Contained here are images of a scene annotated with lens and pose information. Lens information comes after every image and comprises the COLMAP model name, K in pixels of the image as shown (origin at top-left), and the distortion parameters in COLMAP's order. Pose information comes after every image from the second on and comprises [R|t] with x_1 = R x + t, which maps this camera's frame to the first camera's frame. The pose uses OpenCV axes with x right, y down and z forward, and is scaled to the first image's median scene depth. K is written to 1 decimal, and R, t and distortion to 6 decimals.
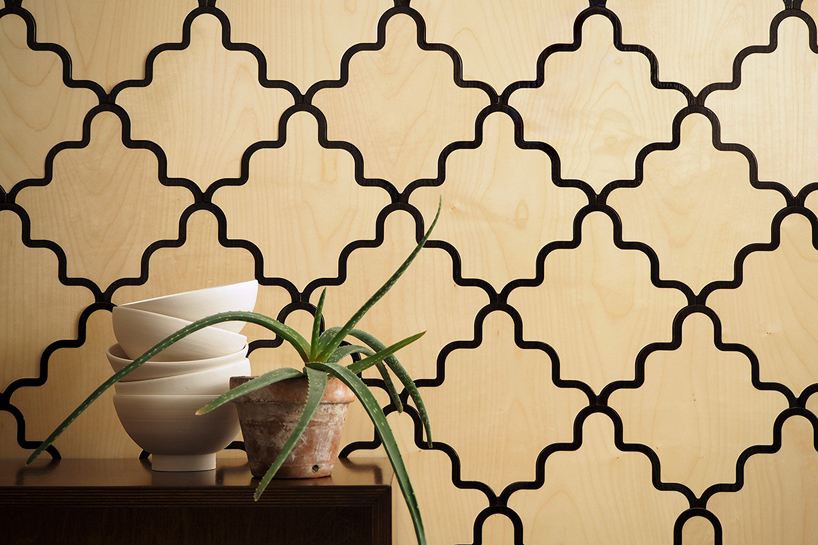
lens RADIAL K [[1172.5, 0, 409.0], [0, 1172.5, 272.5], [0, 0, 1]] dist [-0.000565, -0.027507]
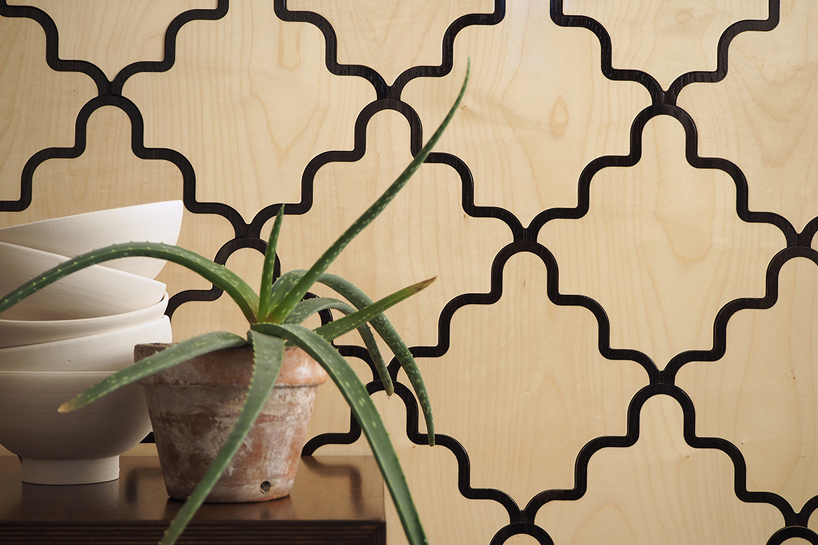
lens RADIAL K [[1172.5, 0, 409.0], [0, 1172.5, 272.5], [0, 0, 1]] dist [-0.000565, -0.027507]
pose [[0.999358, 0.008427, 0.034809, -0.019530], [-0.009663, 0.999323, 0.035494, 0.020399], [-0.034487, -0.035807, 0.998763, 0.286943]]
